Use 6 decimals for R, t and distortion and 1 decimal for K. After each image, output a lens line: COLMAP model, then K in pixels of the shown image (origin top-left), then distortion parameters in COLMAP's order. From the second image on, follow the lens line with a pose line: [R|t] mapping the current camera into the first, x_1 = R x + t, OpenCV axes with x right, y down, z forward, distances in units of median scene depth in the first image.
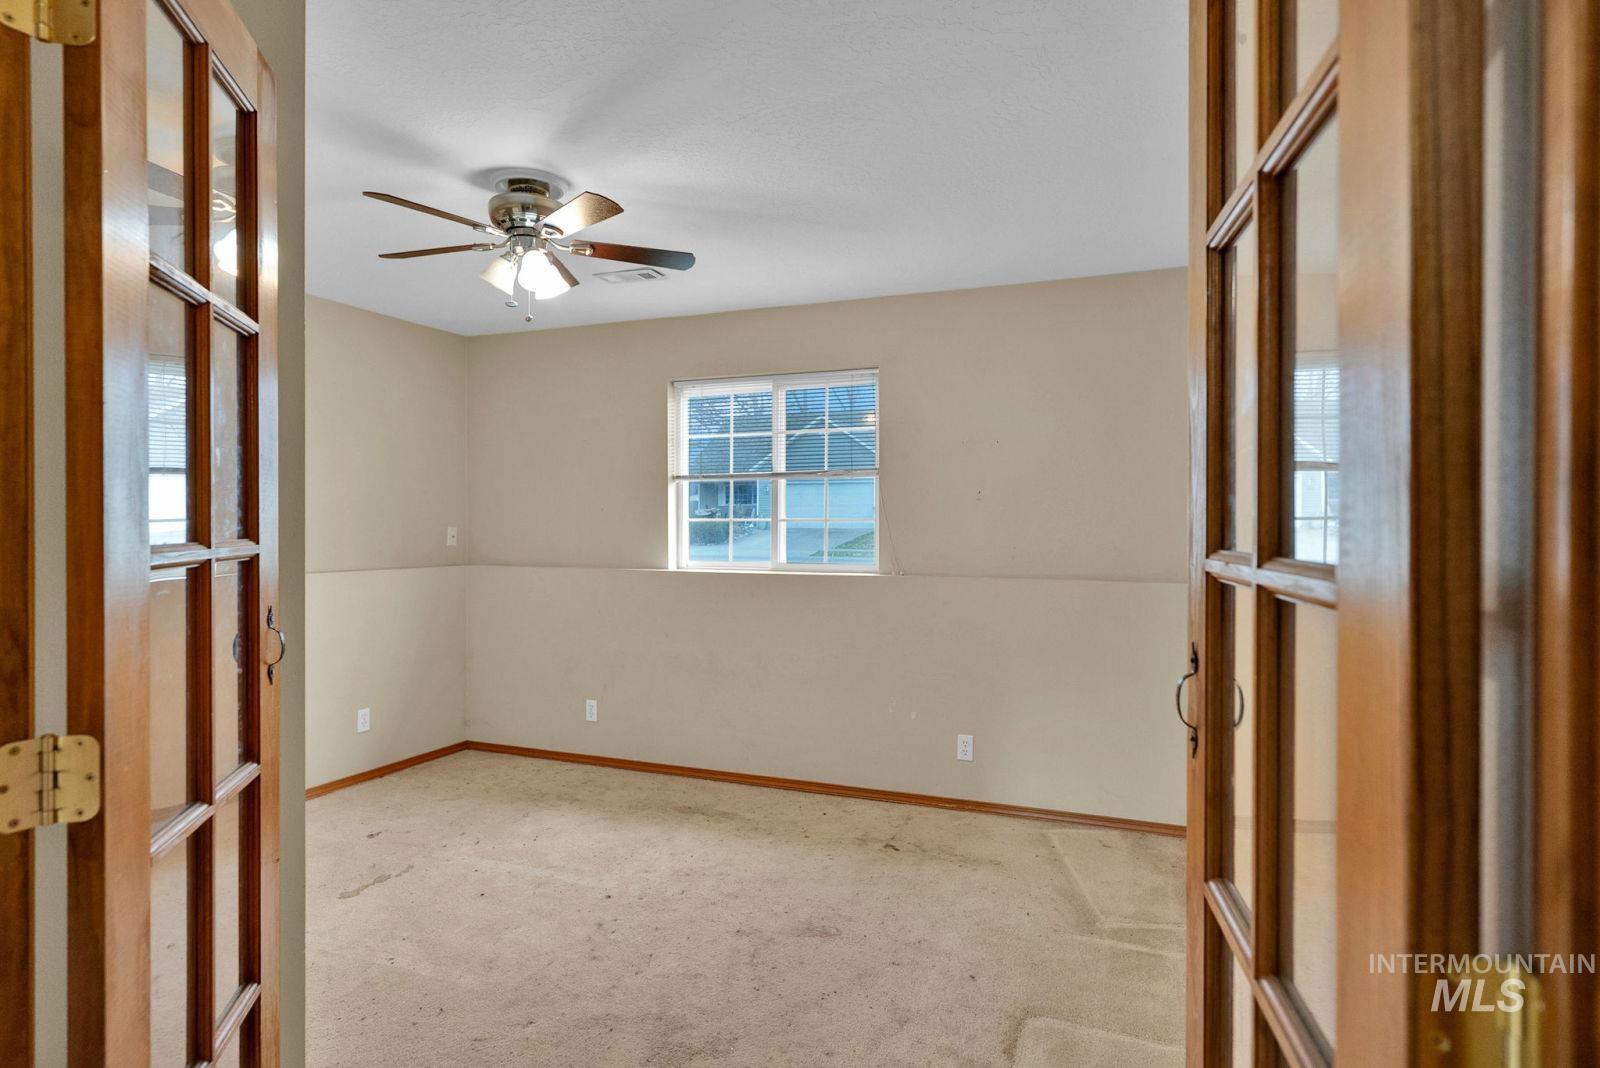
lens RADIAL K [[880.4, 0, 795.3], [0, 880.4, 534.0], [0, 0, 1]] dist [-0.002550, -0.000345]
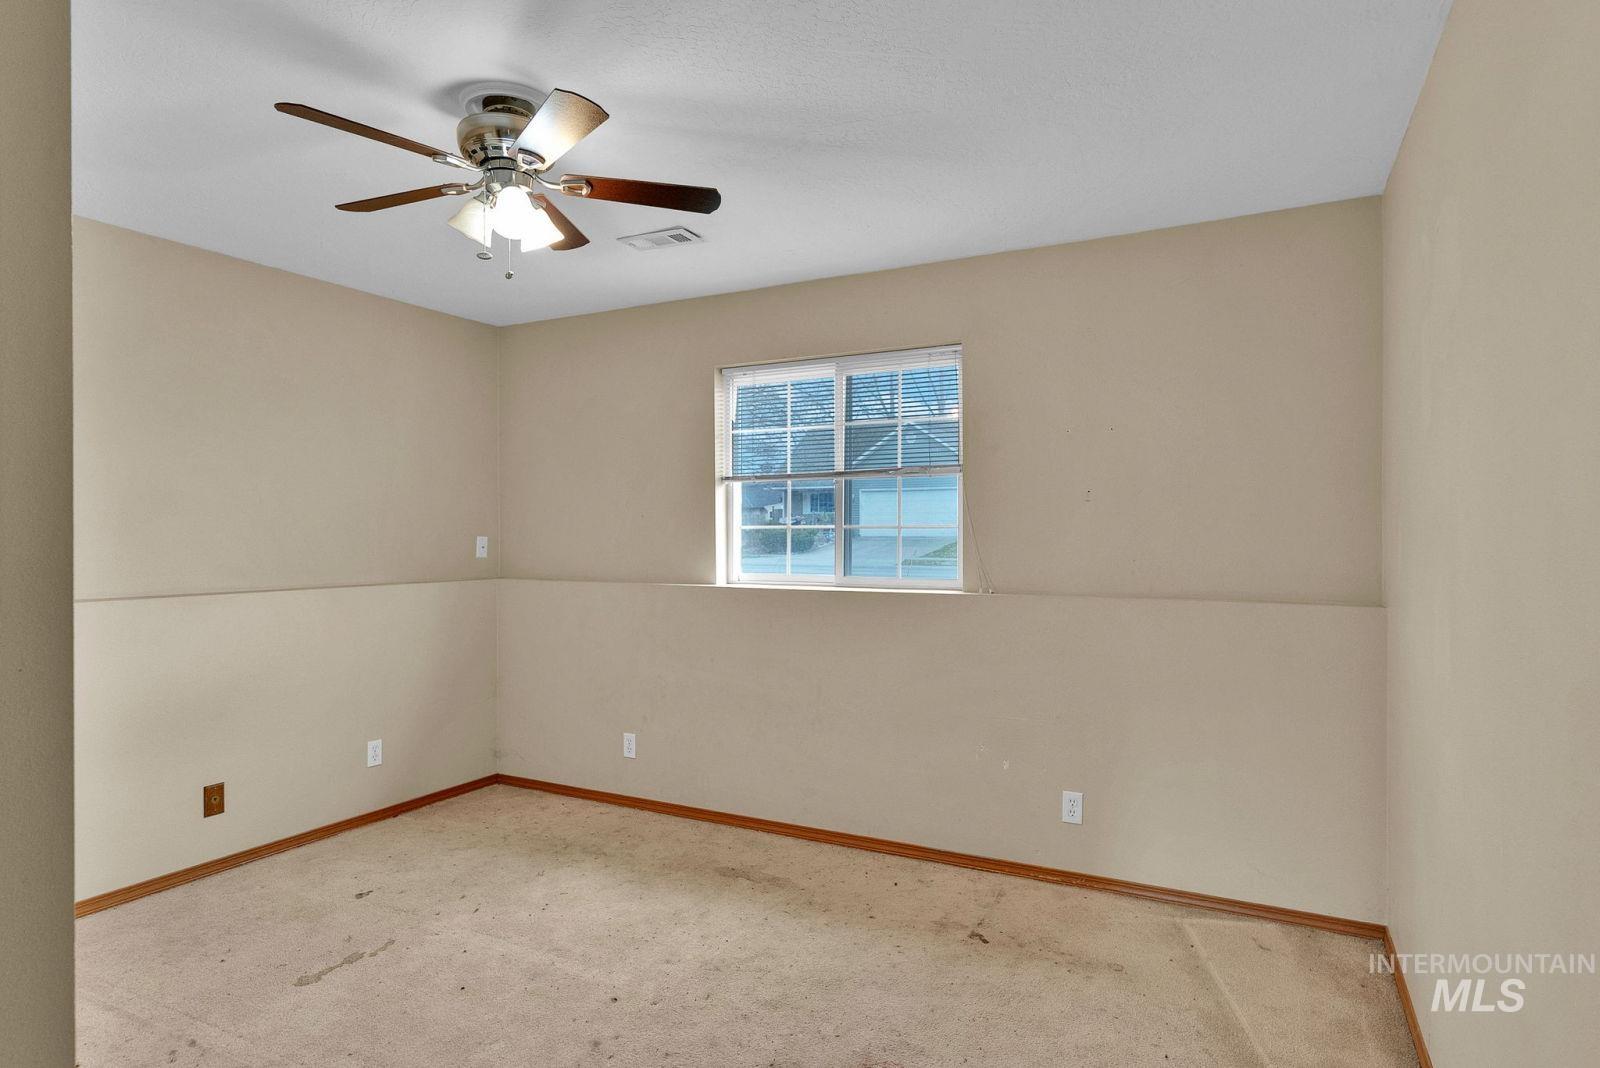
lens RADIAL K [[908.0, 0, 762.0], [0, 908.0, 537.5], [0, 0, 1]] dist [-0.000941, 0.000180]
pose [[0.991689, -0.003071, -0.128623, 0.019878], [0.002306, 0.999979, -0.006099, -0.000533], [0.128639, 0.005751, 0.991675, 0.145420]]
